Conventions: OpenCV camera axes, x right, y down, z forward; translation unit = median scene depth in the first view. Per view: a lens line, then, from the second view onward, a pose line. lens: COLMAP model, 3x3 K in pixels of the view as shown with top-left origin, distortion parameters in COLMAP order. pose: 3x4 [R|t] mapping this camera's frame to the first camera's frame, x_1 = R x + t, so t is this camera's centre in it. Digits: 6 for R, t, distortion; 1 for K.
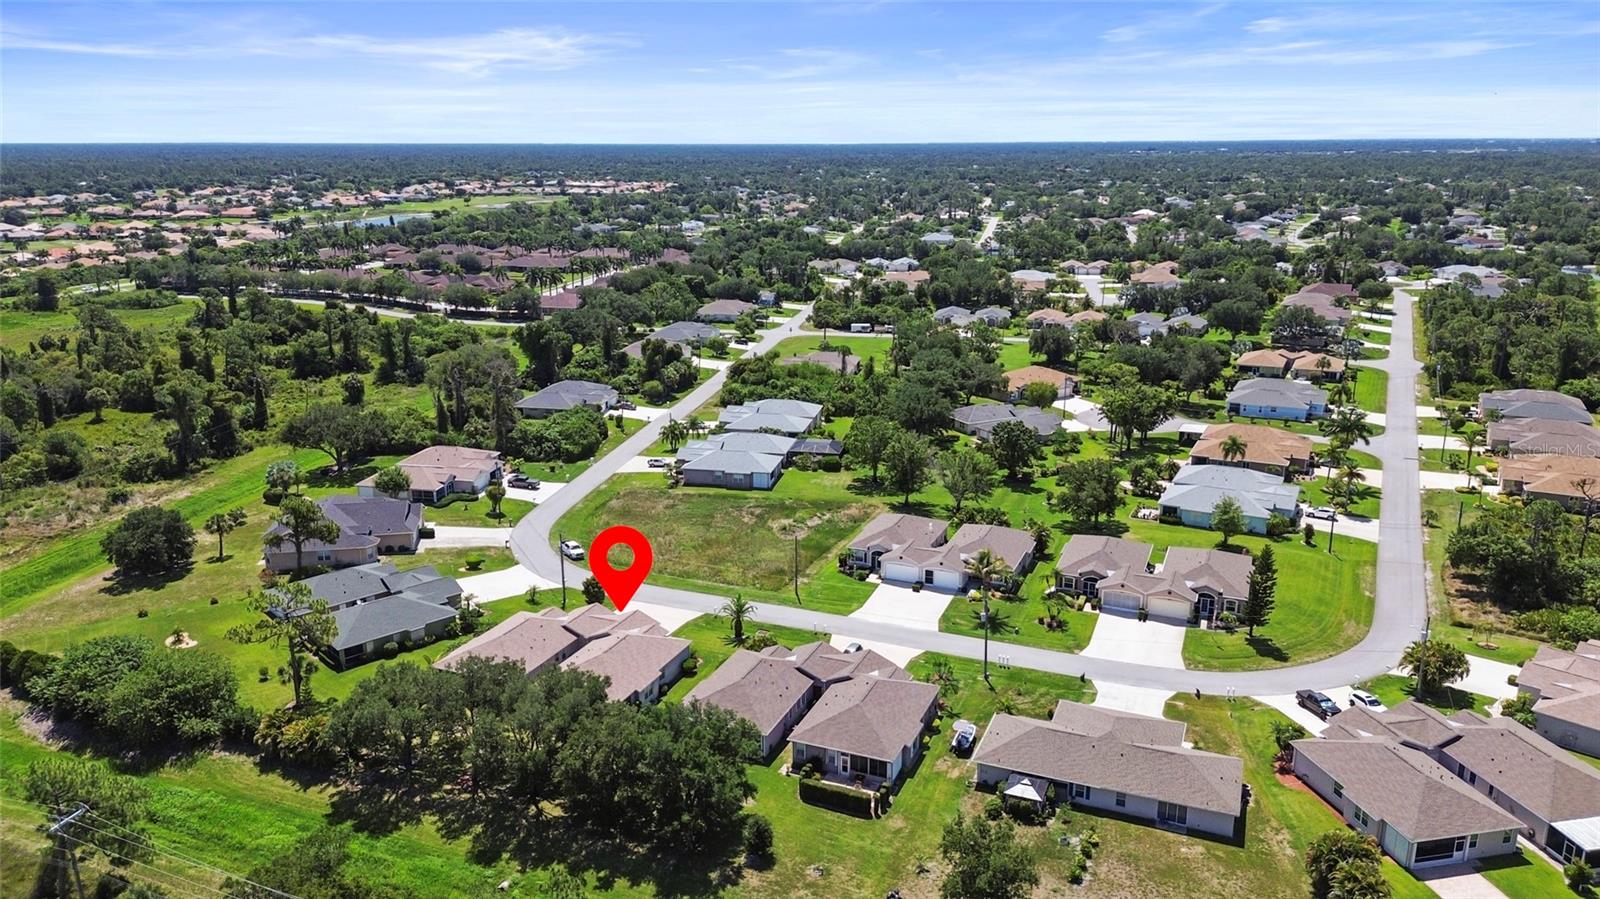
lens RADIAL K [[1129.0, 0, 803.1], [0, 1129.0, 442.0], [0, 0, 1]] dist [0.081700, -0.093459]
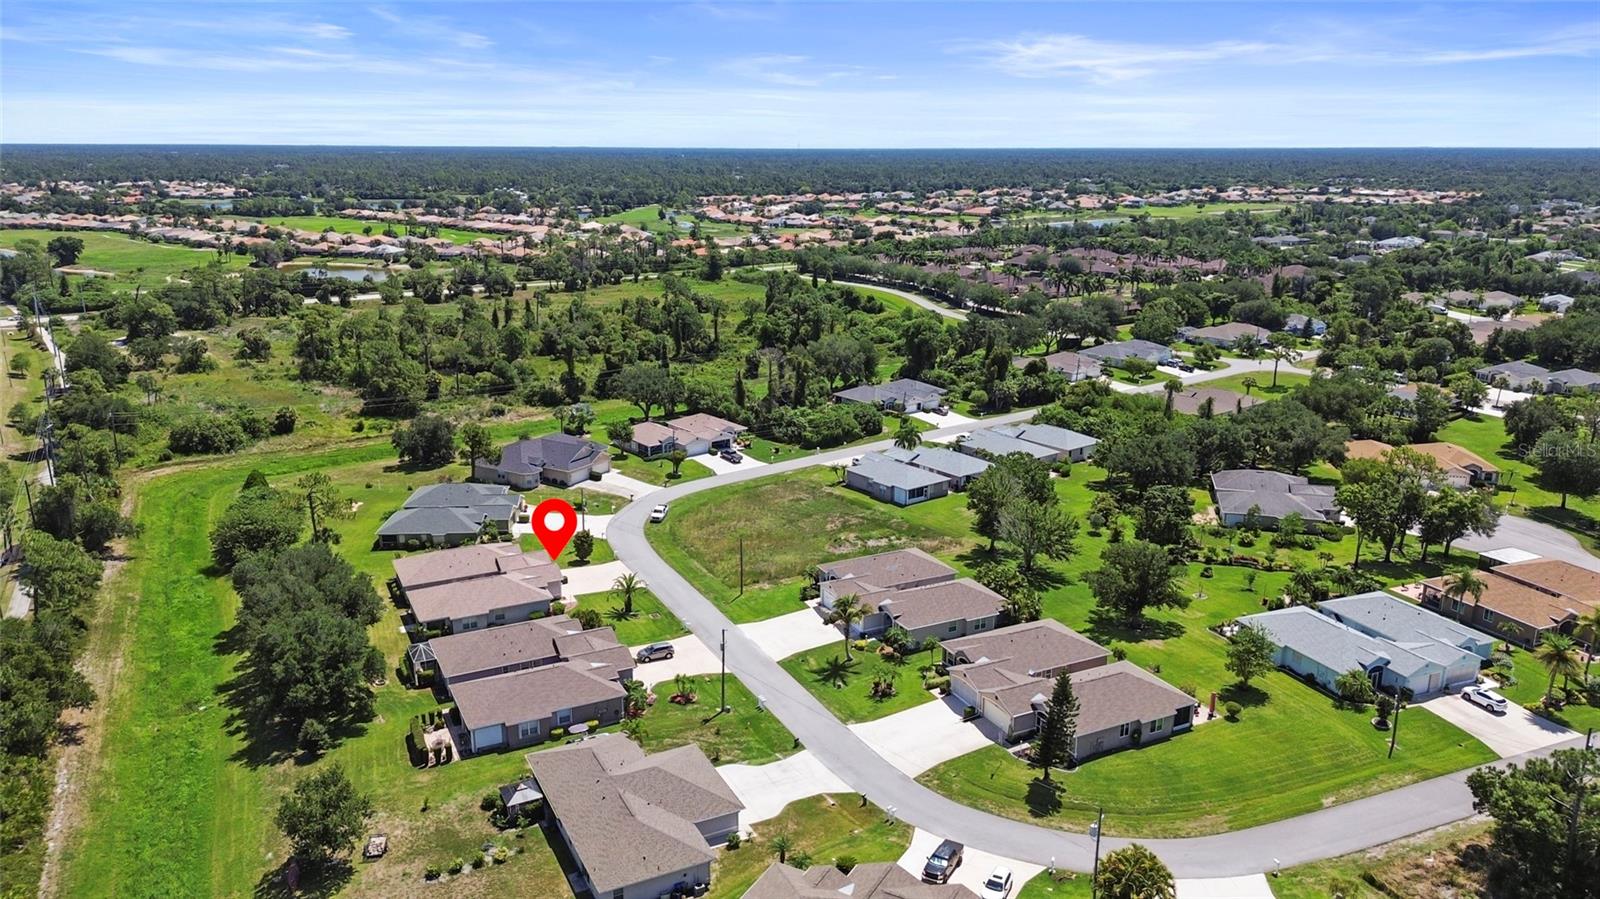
lens RADIAL K [[1129.0, 0, 803.1], [0, 1129.0, 442.0], [0, 0, 1]] dist [0.081700, -0.093459]
pose [[0.756531, 0.167440, -0.632158, 0.594051], [-0.169410, 0.983846, 0.057852, -0.062695], [0.631633, 0.063328, 0.772677, 0.219427]]
